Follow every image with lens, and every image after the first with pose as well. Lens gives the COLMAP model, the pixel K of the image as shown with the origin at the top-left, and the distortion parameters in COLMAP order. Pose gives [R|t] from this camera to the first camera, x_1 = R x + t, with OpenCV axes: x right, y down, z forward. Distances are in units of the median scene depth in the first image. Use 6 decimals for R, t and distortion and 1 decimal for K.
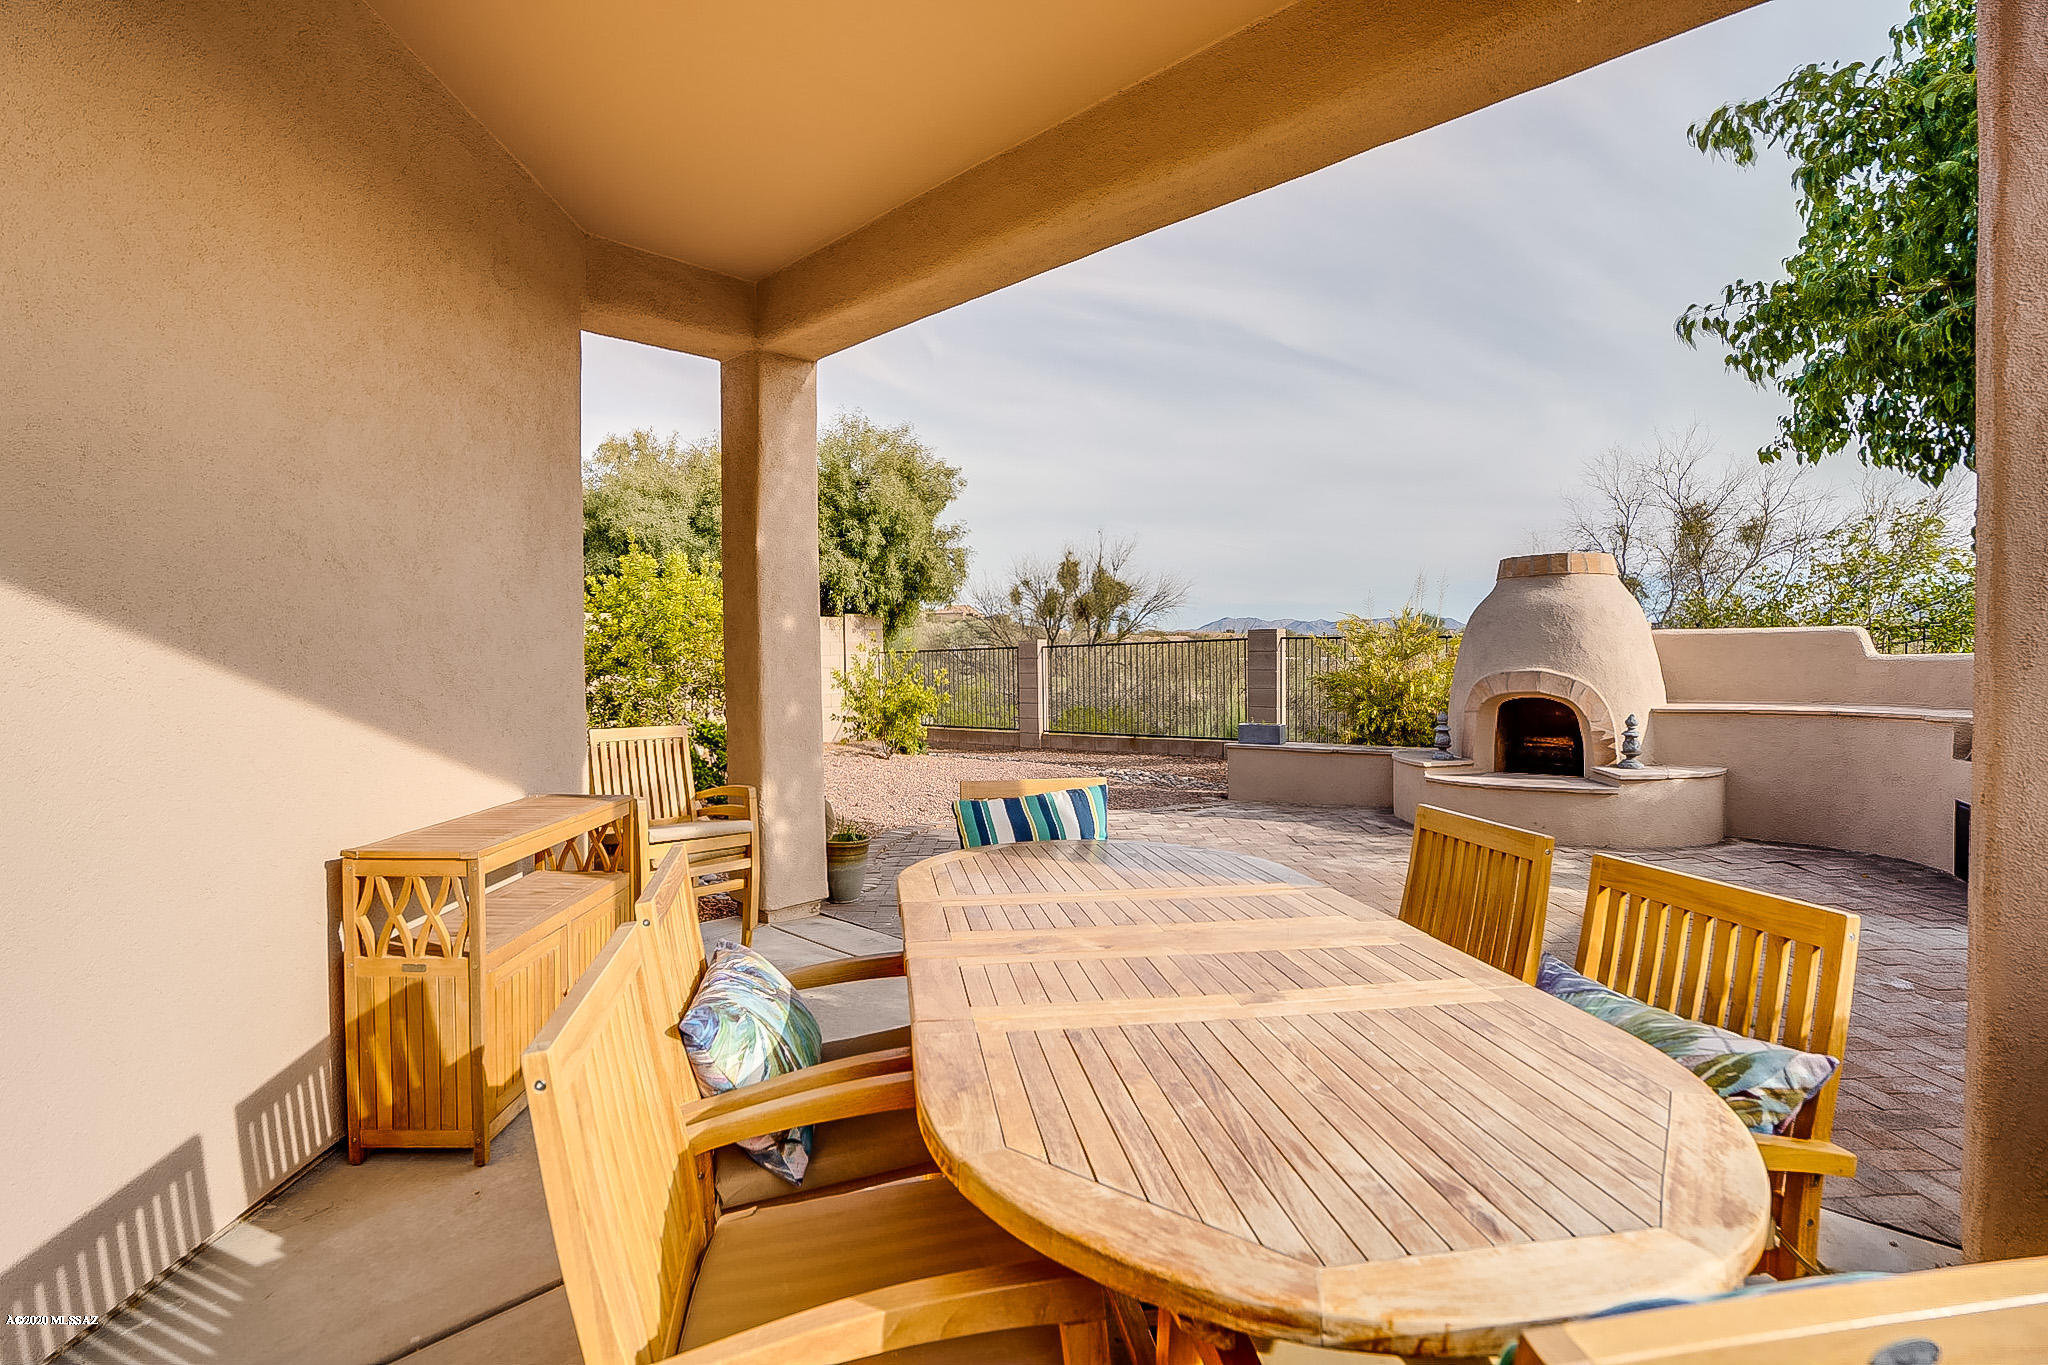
lens RADIAL K [[969.3, 0, 1019.8], [0, 969.3, 660.9], [0, 0, 1]] dist [-0.033654, -0.000006]
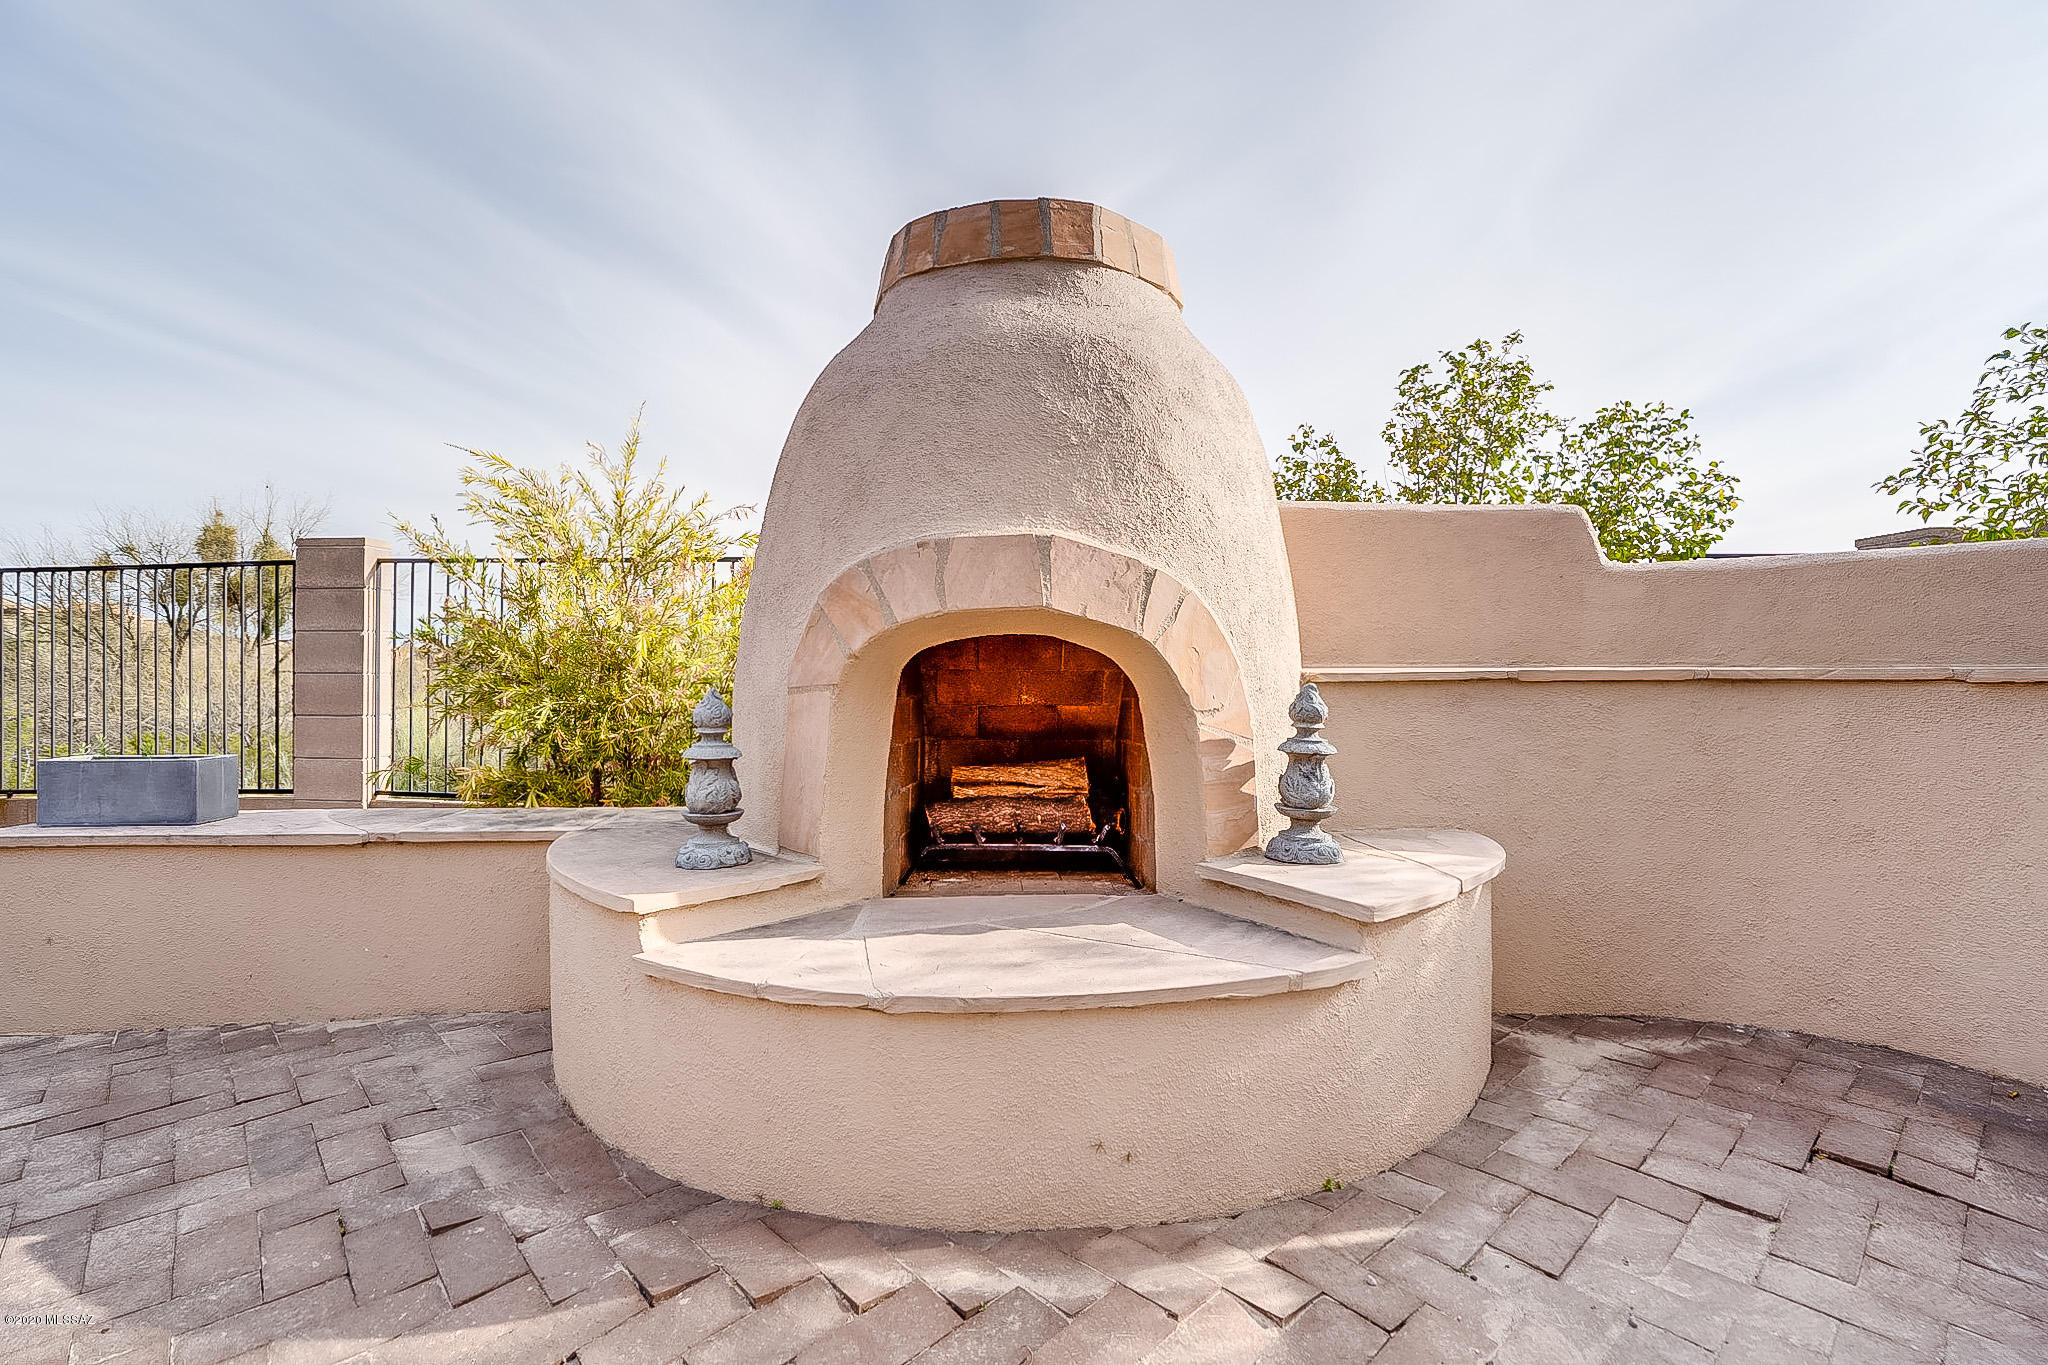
lens RADIAL K [[969.3, 0, 1019.8], [0, 969.3, 660.9], [0, 0, 1]] dist [-0.033654, -0.000006]
pose [[0.762781, 0.020629, 0.646328, 0.339512], [-0.004484, 0.999636, -0.026613, 0.052912], [-0.646641, 0.017402, 0.762596, 0.760586]]
